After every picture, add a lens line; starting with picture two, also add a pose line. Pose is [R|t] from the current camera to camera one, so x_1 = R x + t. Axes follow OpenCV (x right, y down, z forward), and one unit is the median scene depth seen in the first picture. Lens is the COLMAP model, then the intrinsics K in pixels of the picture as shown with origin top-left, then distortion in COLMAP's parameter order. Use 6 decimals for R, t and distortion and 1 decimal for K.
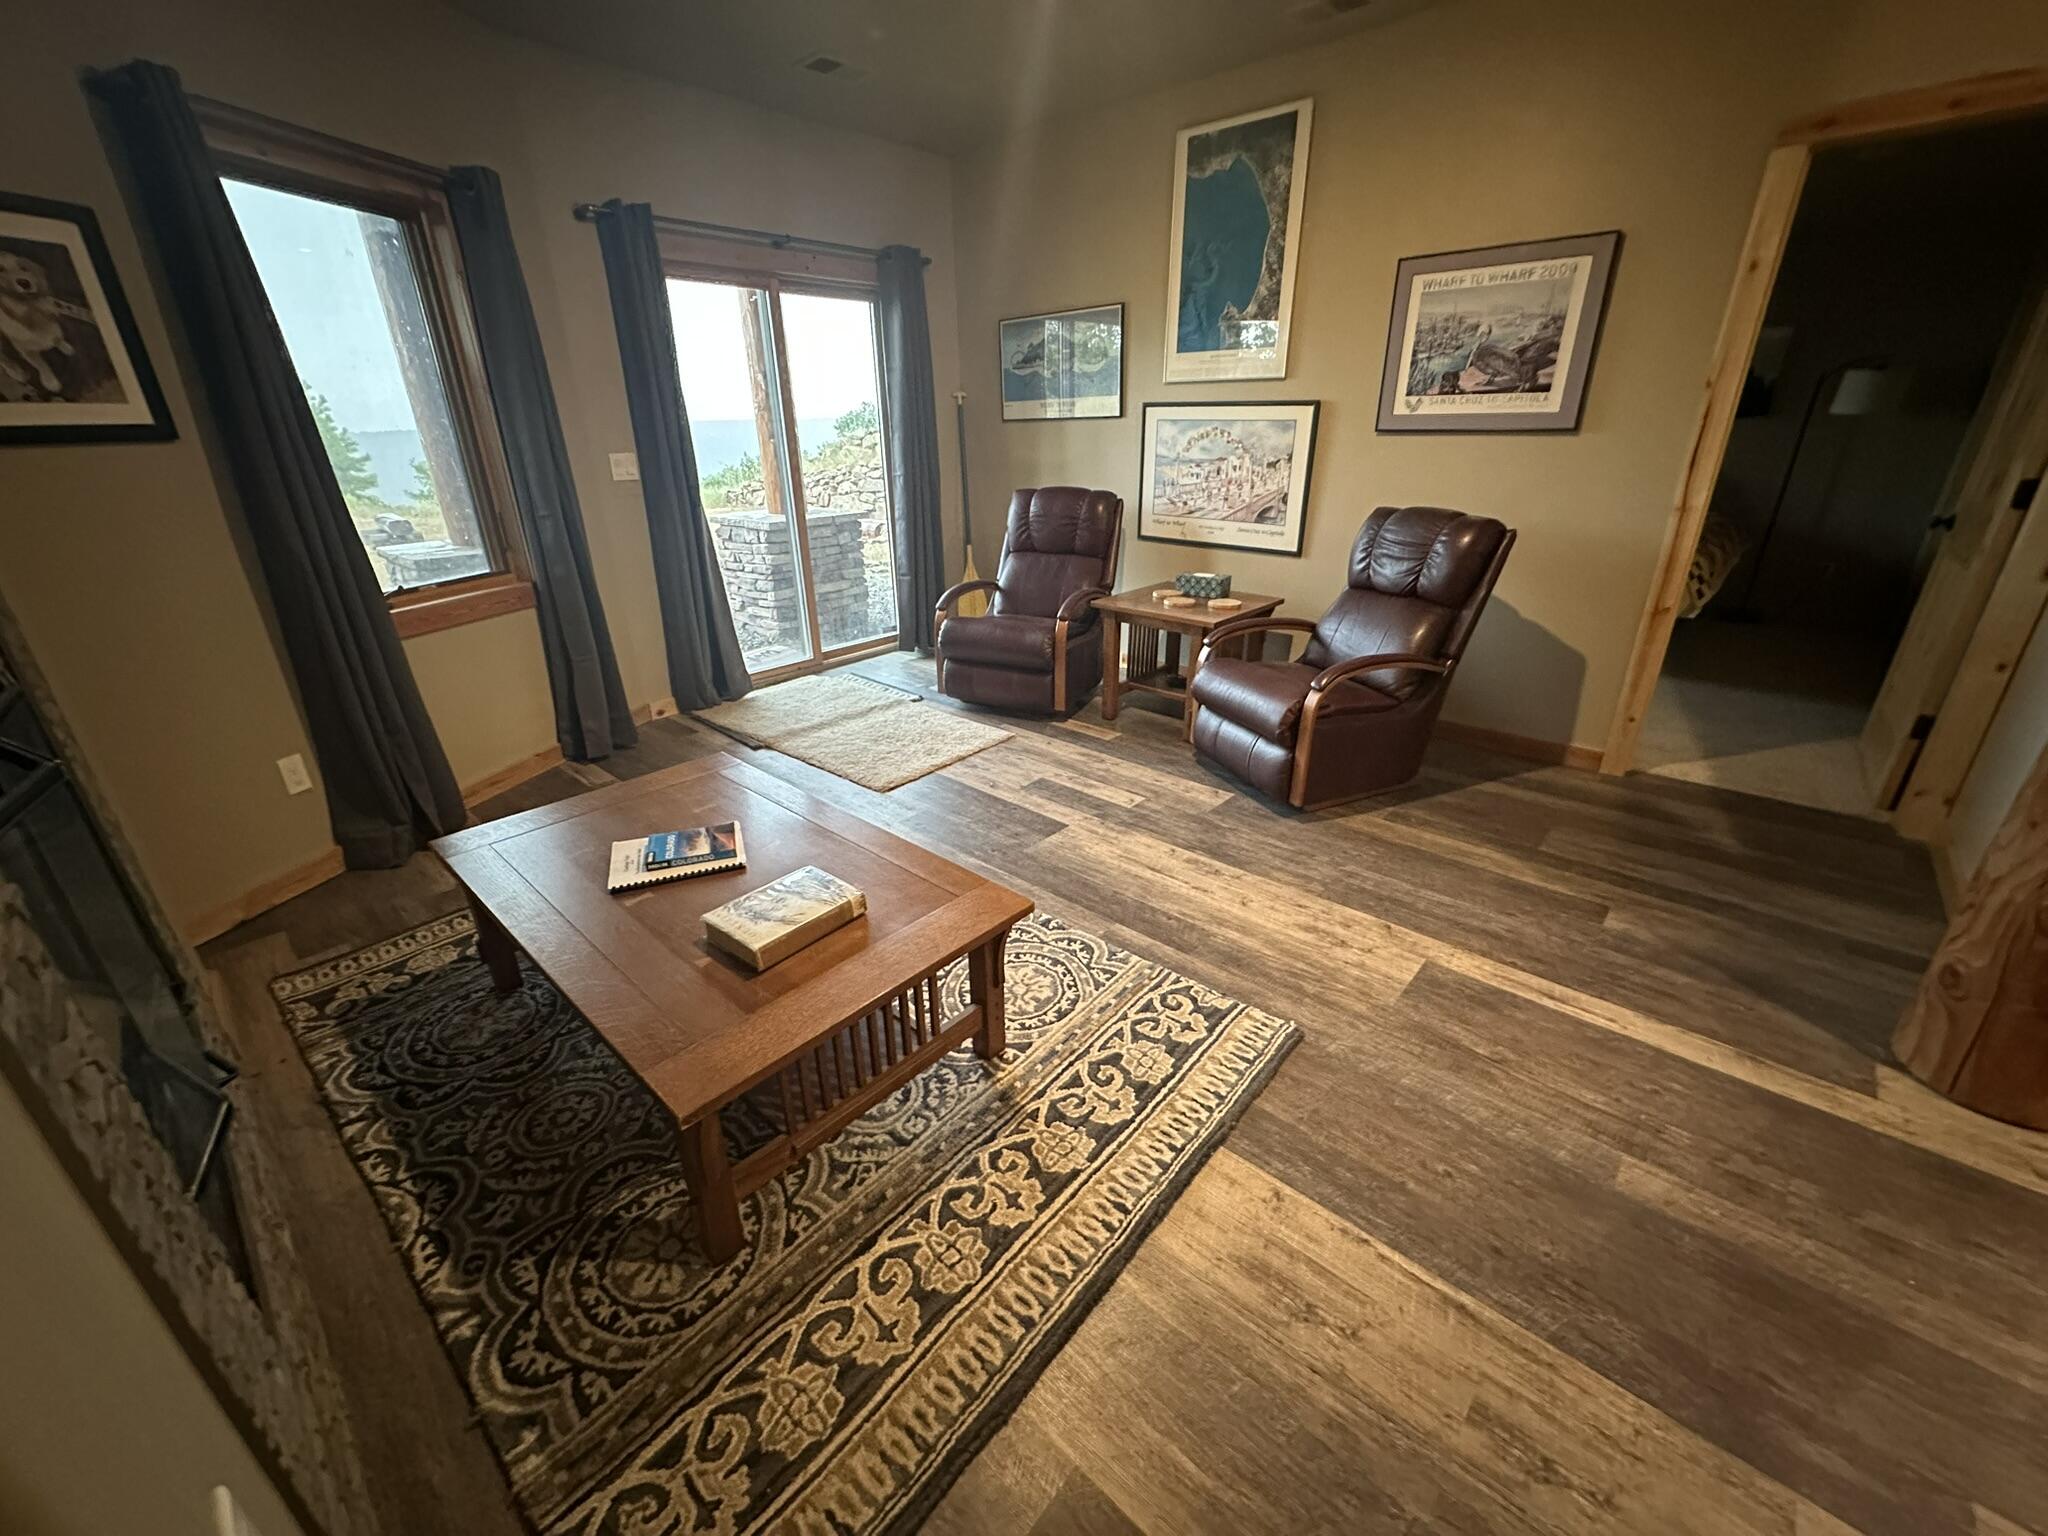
lens RADIAL K [[816.5, 0, 1021.2], [0, 816.5, 763.1], [0, 0, 1]] dist [-0.000921, 0.000109]
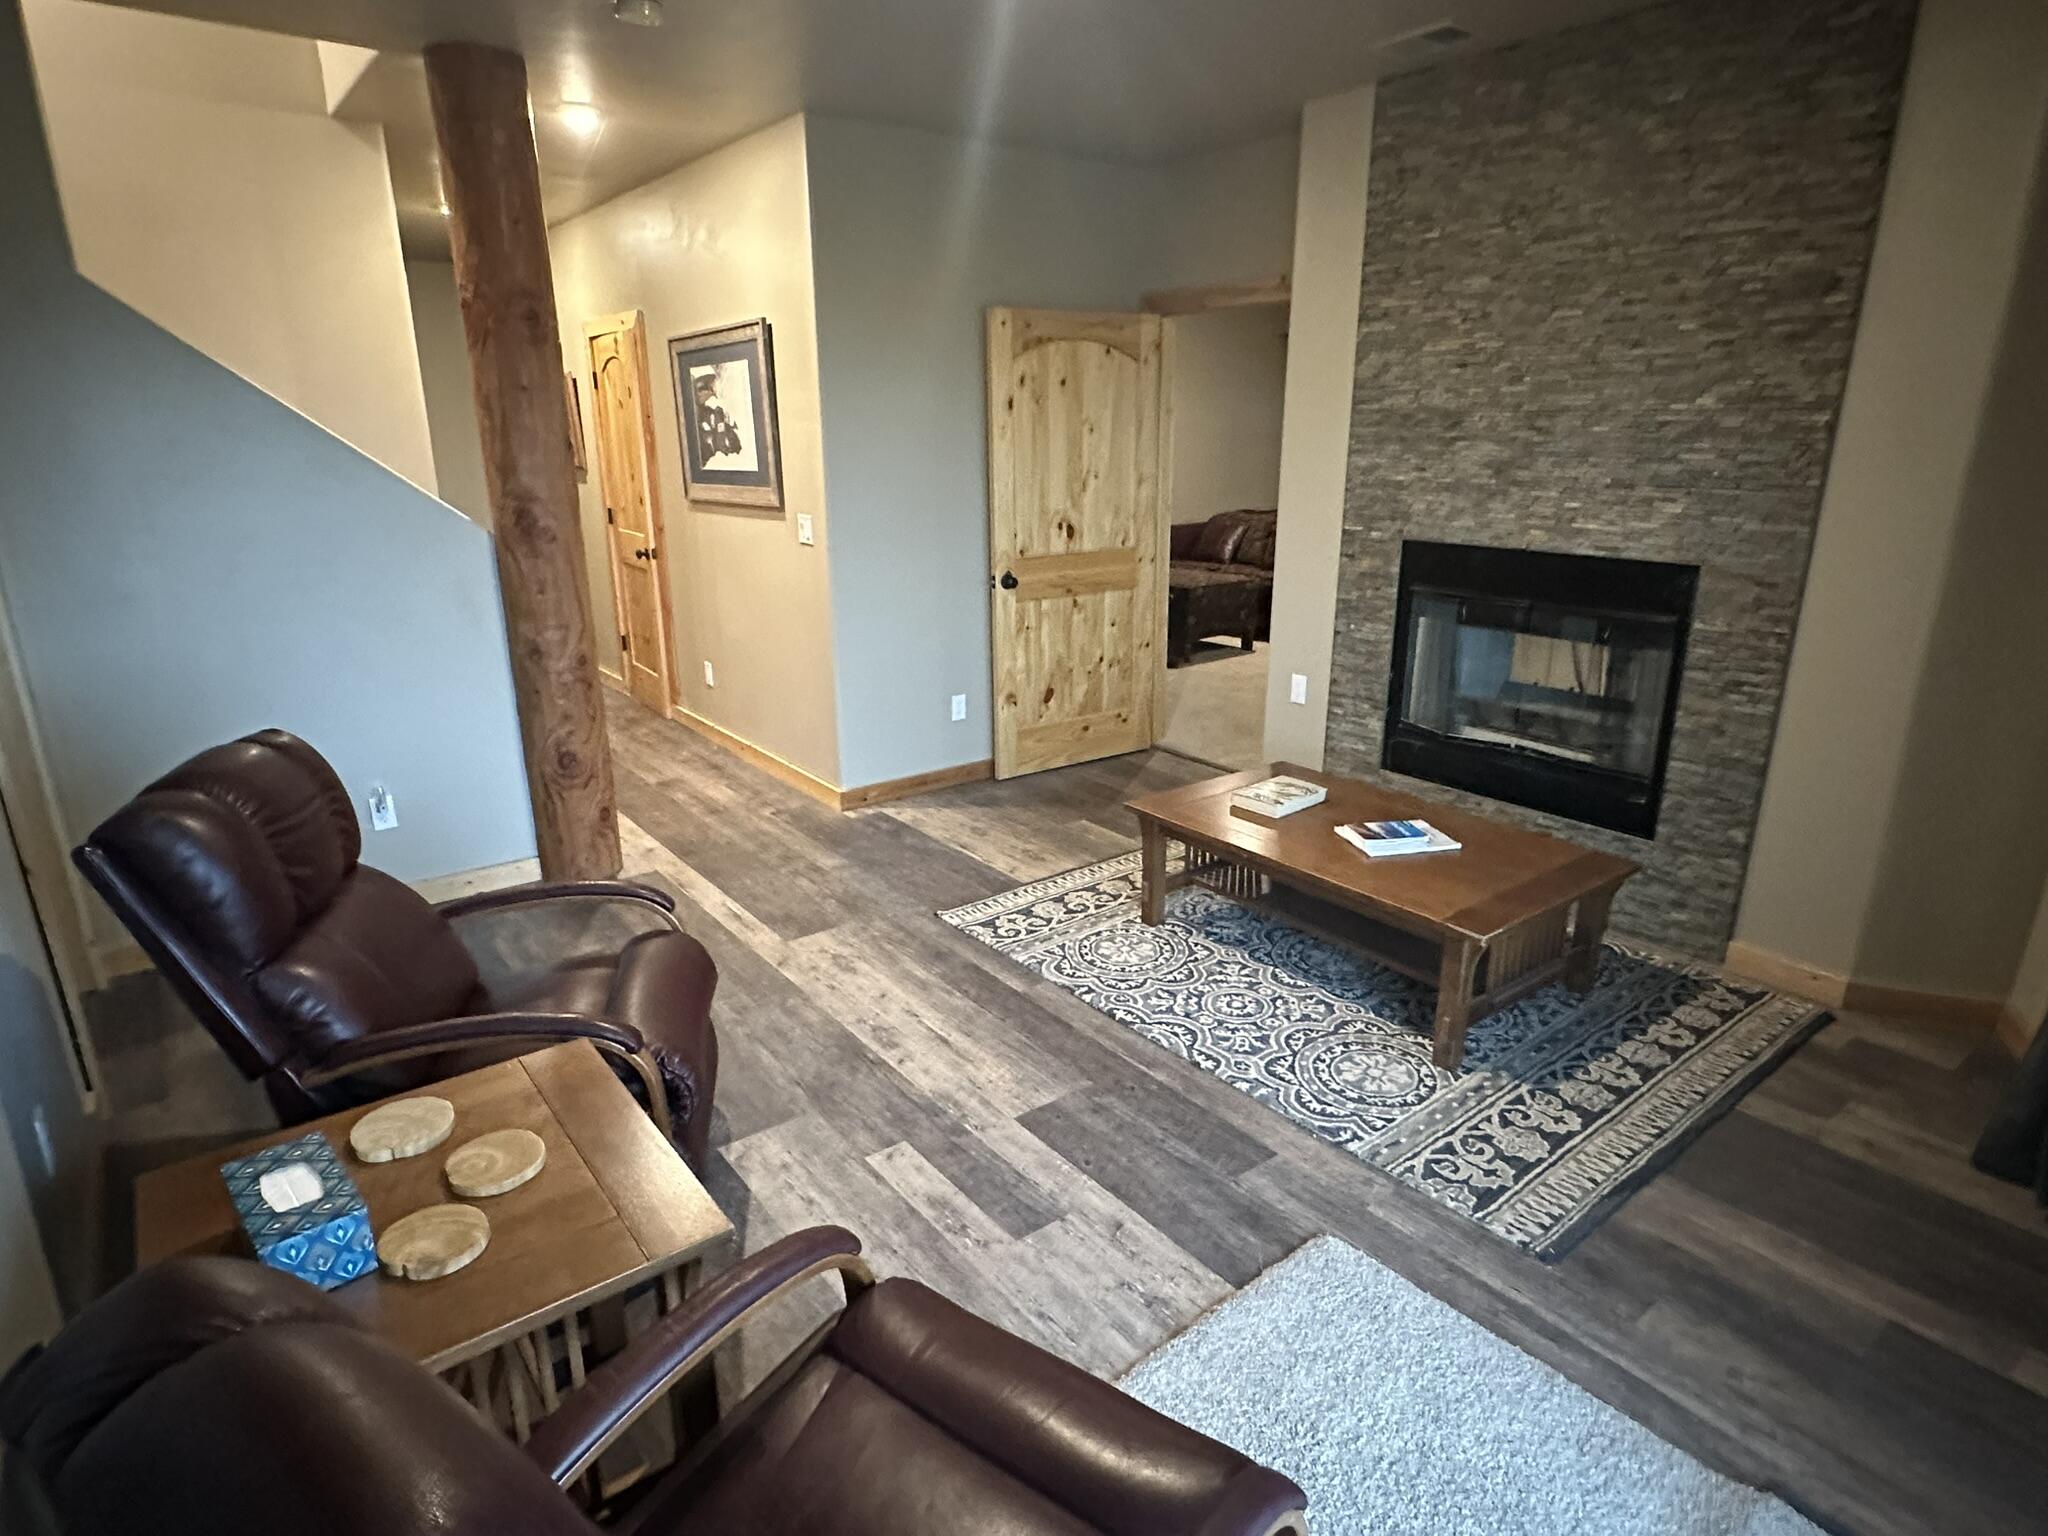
lens RADIAL K [[1117.0, 0, 1025.7], [0, 1117.0, 770.3], [0, 0, 1]] dist [0.003413, 0.000624]
pose [[-0.982814, -0.034350, 0.181376, -0.140010], [0.090060, 0.768451, 0.633539, -0.944272], [-0.161140, 0.638986, -0.752151, 1.967302]]
